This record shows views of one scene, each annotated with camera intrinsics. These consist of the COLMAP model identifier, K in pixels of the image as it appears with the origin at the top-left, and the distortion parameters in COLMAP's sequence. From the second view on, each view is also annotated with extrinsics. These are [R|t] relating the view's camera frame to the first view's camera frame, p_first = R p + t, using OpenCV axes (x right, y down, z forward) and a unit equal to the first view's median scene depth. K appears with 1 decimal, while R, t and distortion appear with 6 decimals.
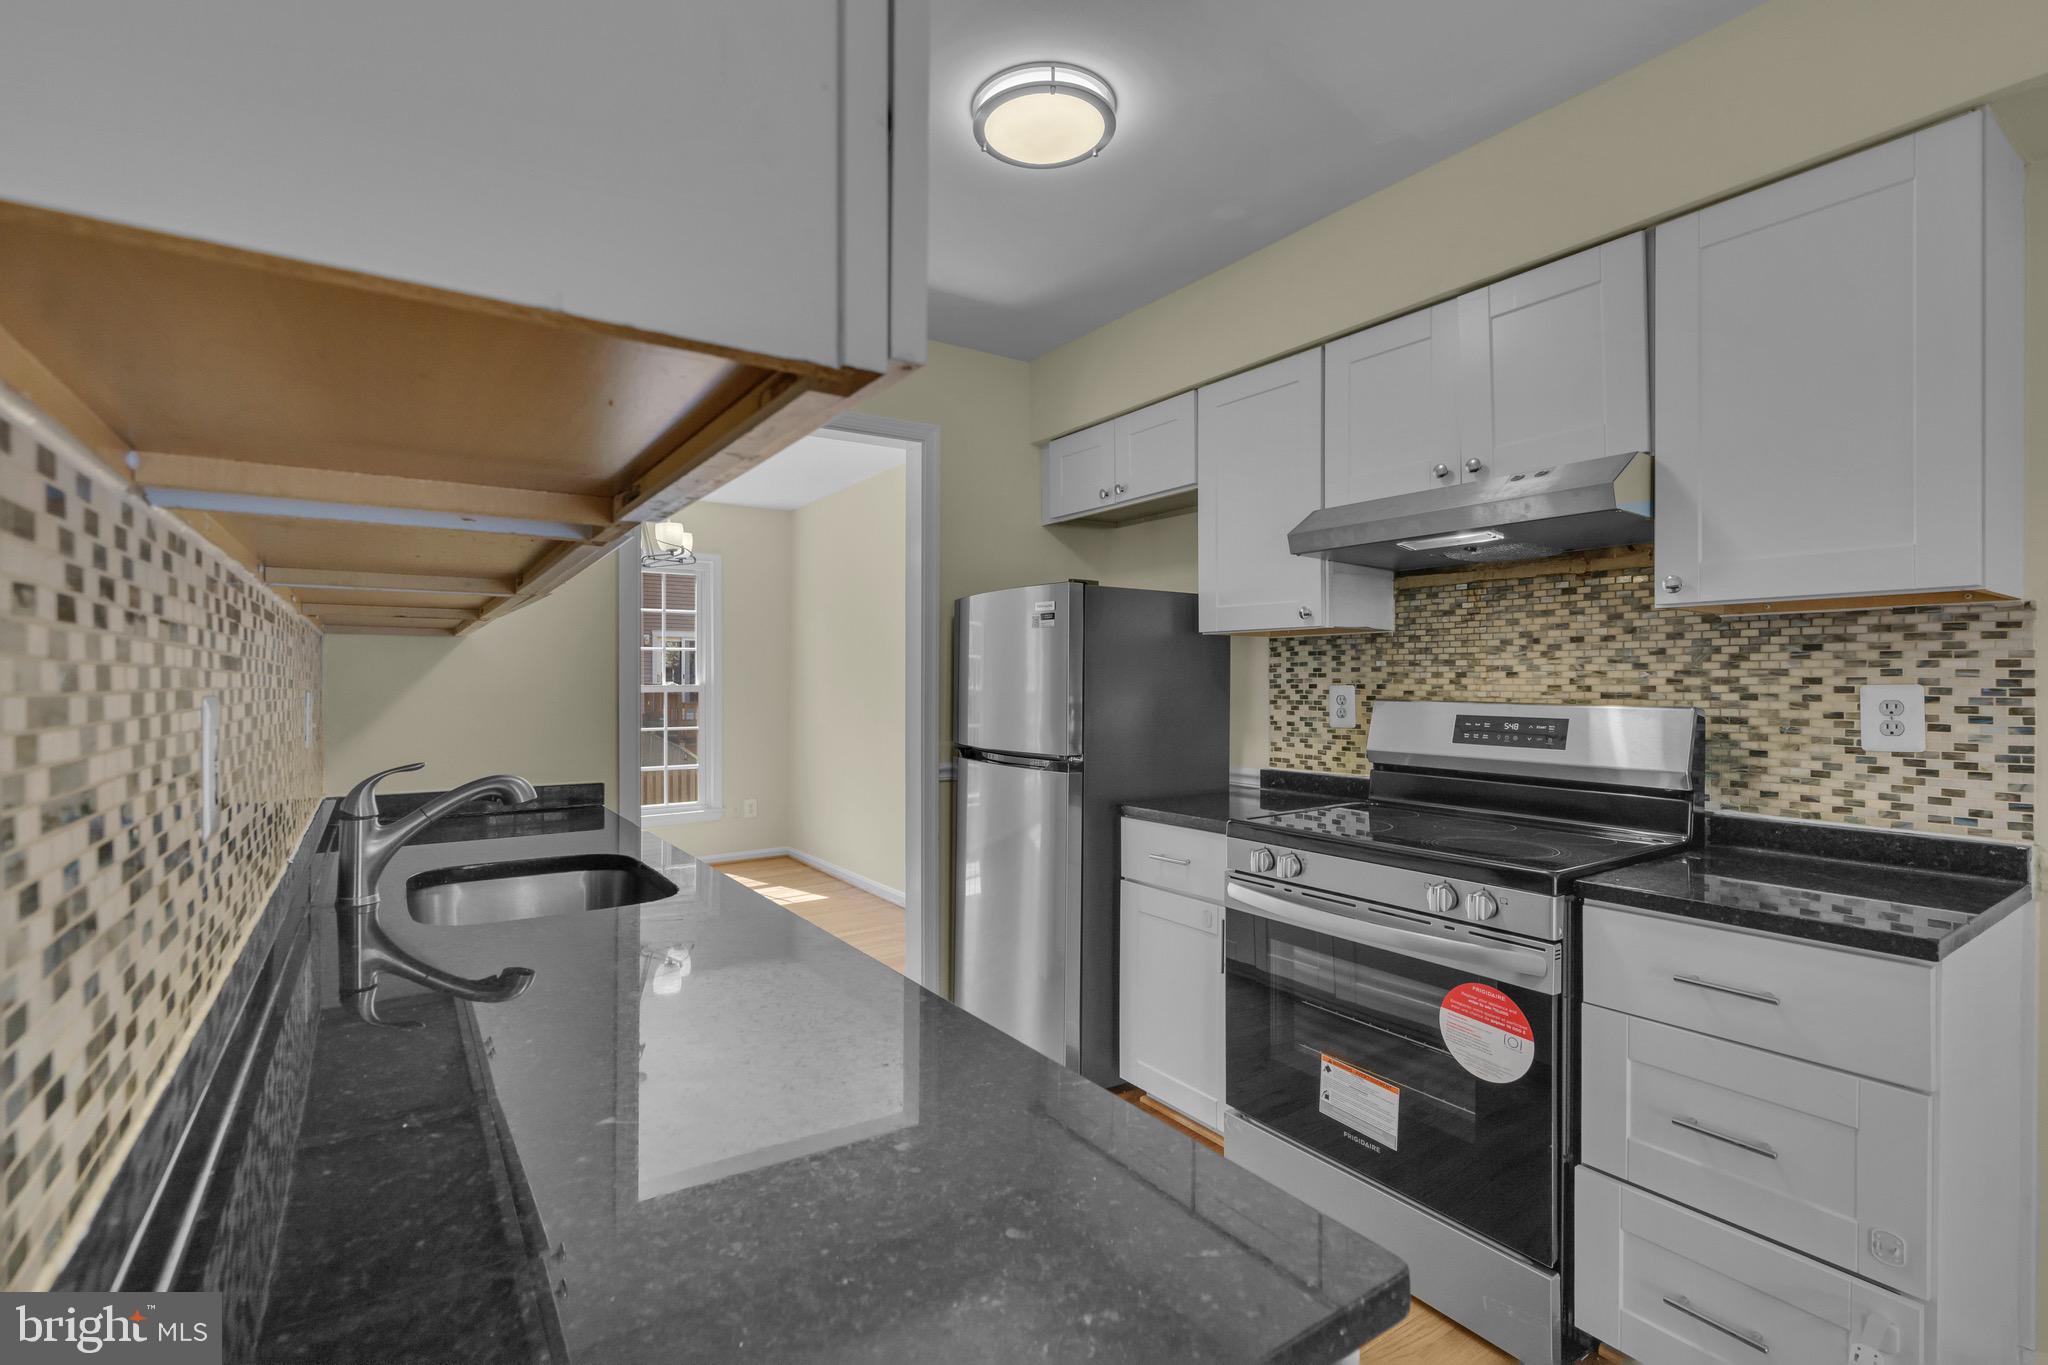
lens RADIAL K [[926.5, 0, 1026.5], [0, 926.5, 691.6], [0, 0, 1]] dist [0.000540, 0.000807]
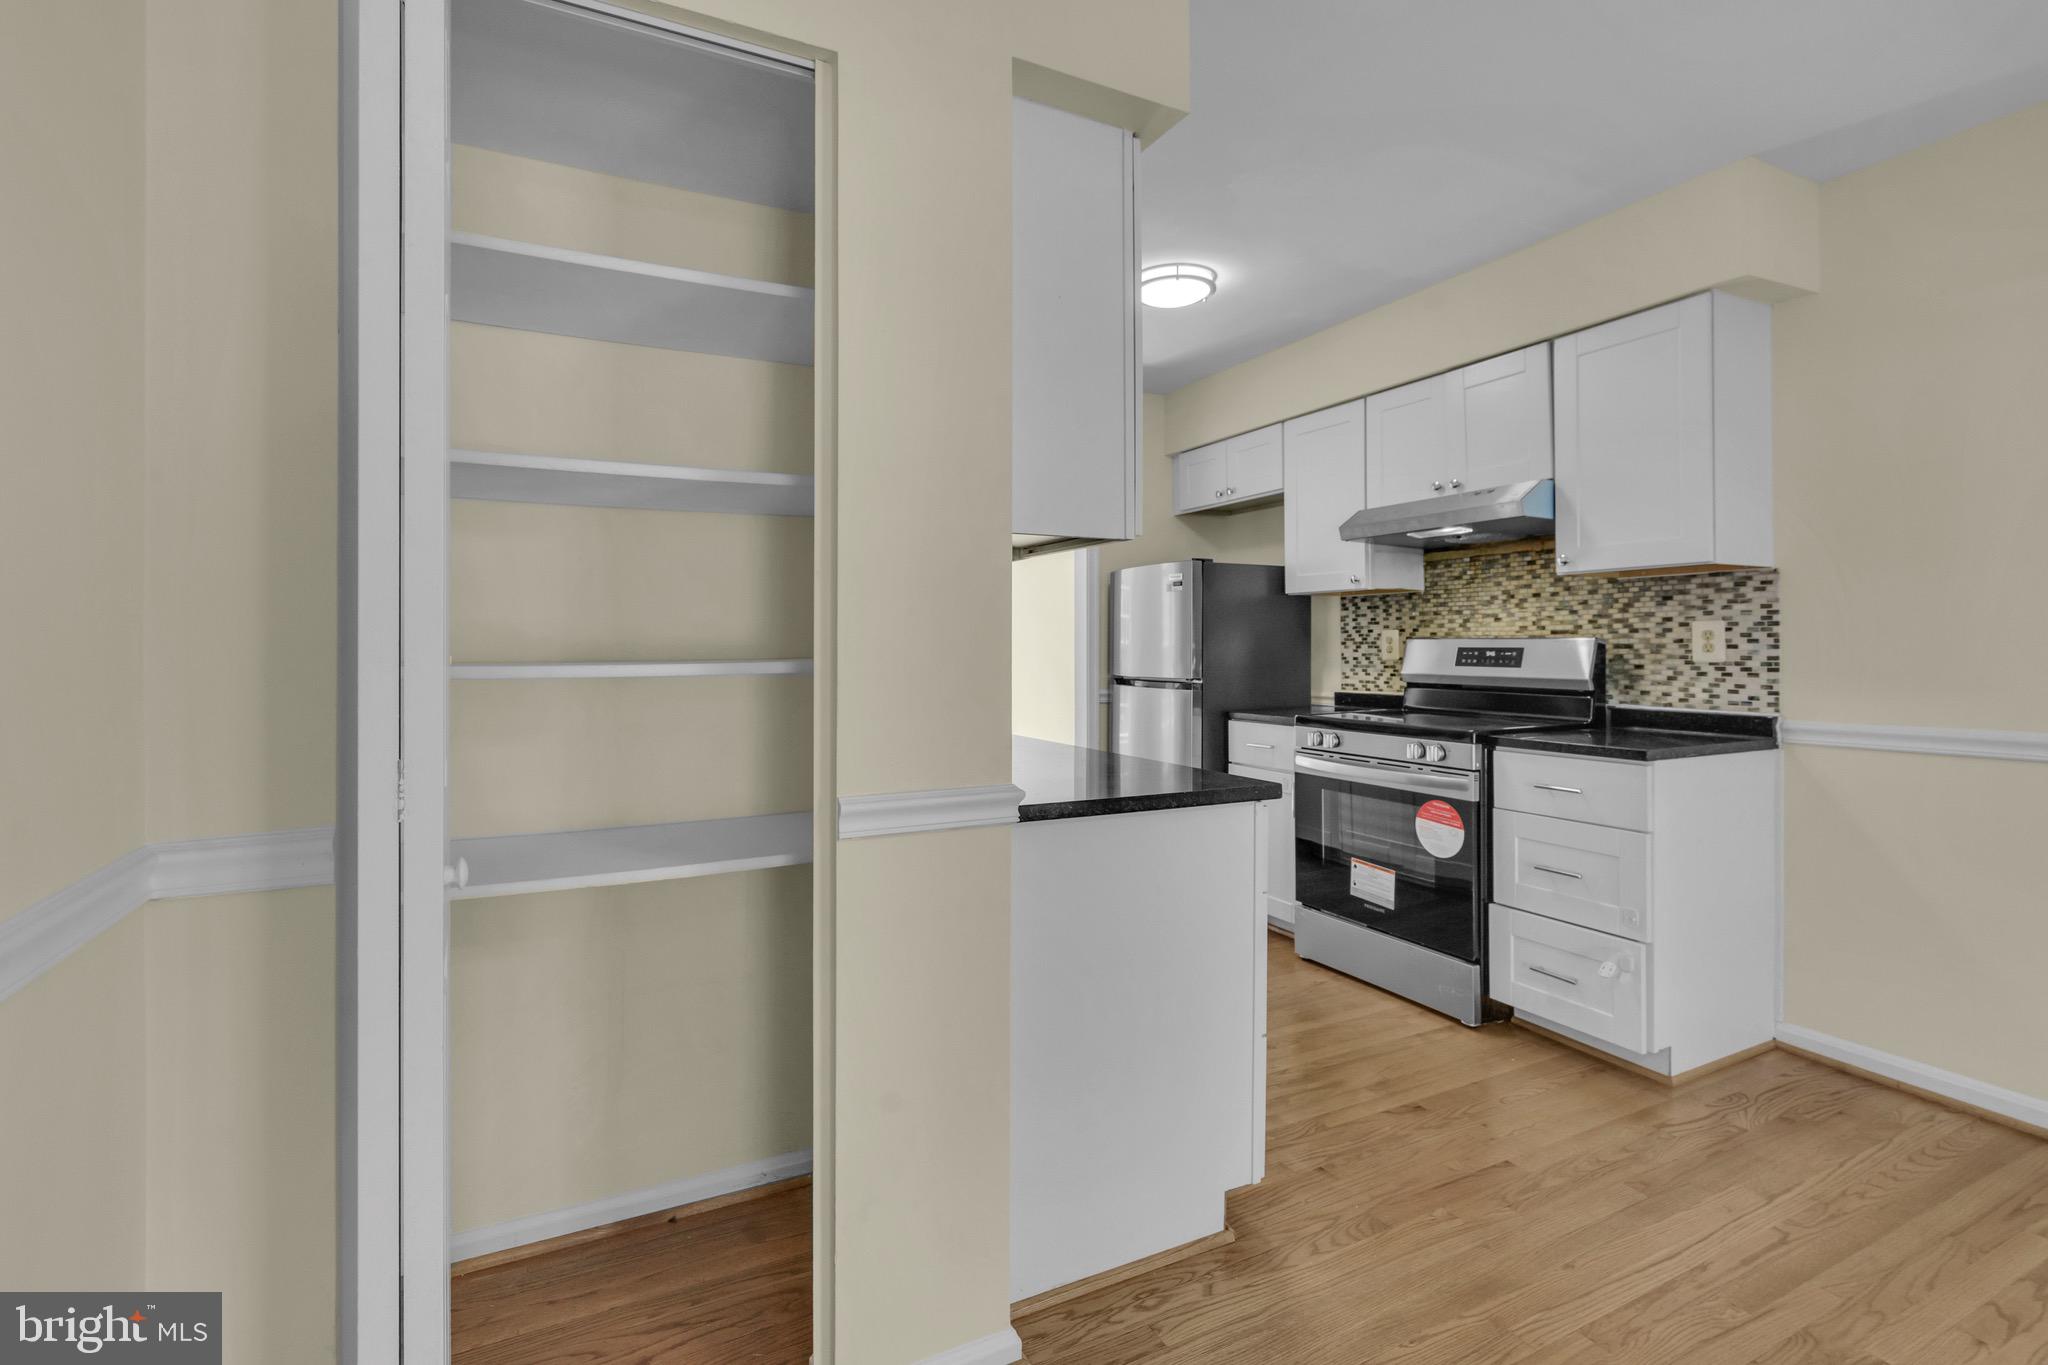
lens RADIAL K [[926.5, 0, 1023.1], [0, 926.5, 655.8], [0, 0, 1]] dist [0.000540, 0.000807]
pose [[0.989084, -0.002375, -0.147335, -0.003717], [0.002323, 0.999997, -0.000526, 0.042747], [0.147336, 0.000178, 0.989086, -0.632394]]
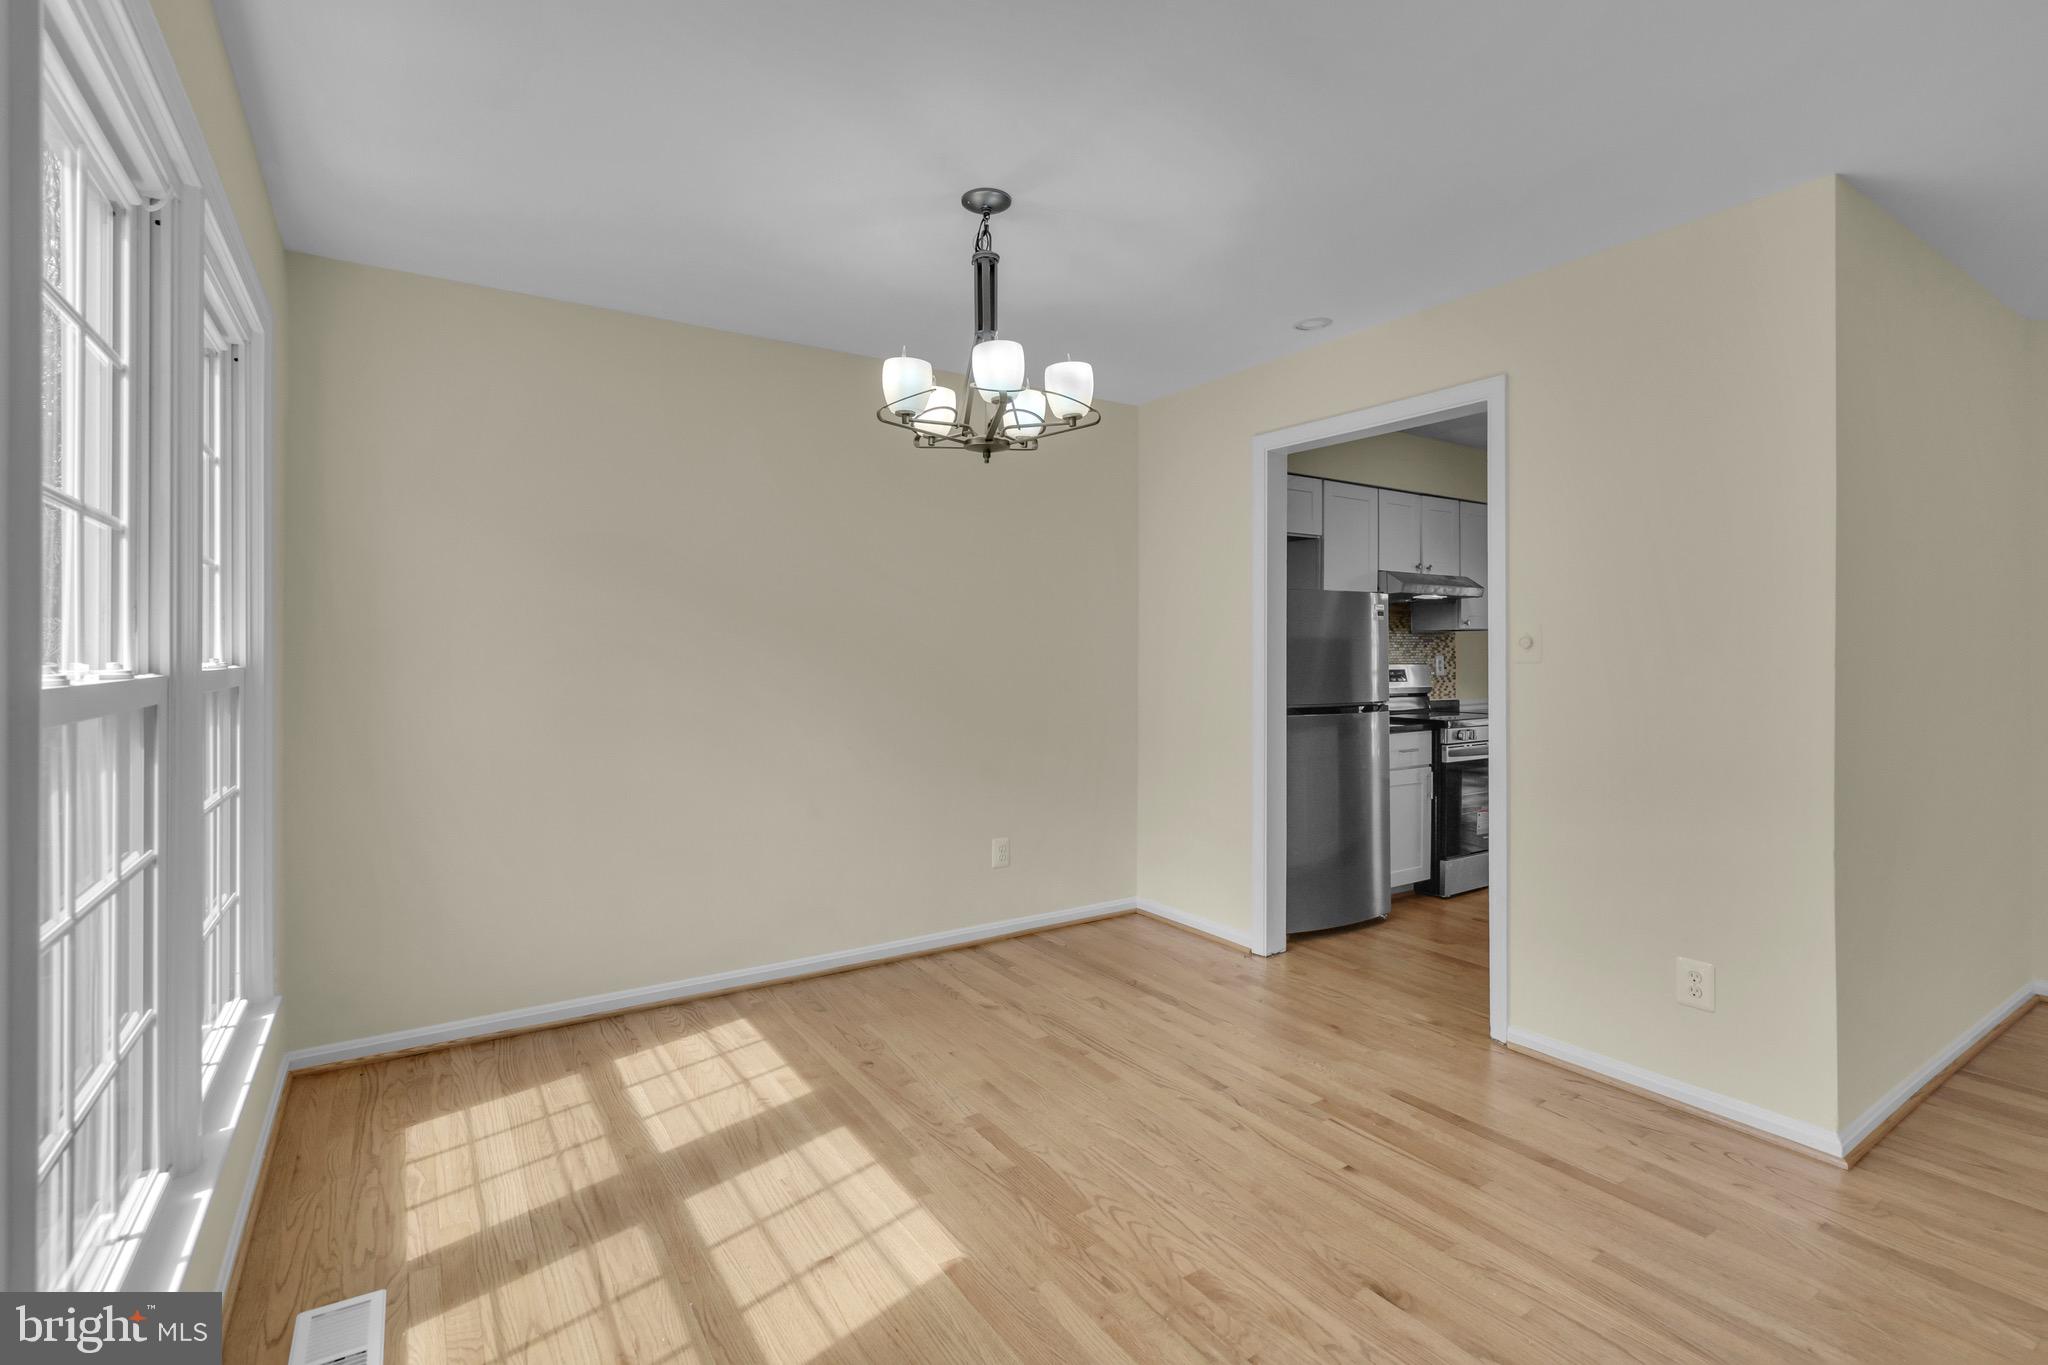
lens RADIAL K [[926.5, 0, 1001.5], [0, 926.5, 649.1], [0, 0, 1]] dist [0.000540, 0.000807]
pose [[0.029889, 0.001890, 0.999551, -2.013443], [0.008511, 0.999961, -0.002145, -0.030139], [-0.999517, 0.008572, 0.029871, 2.043556]]
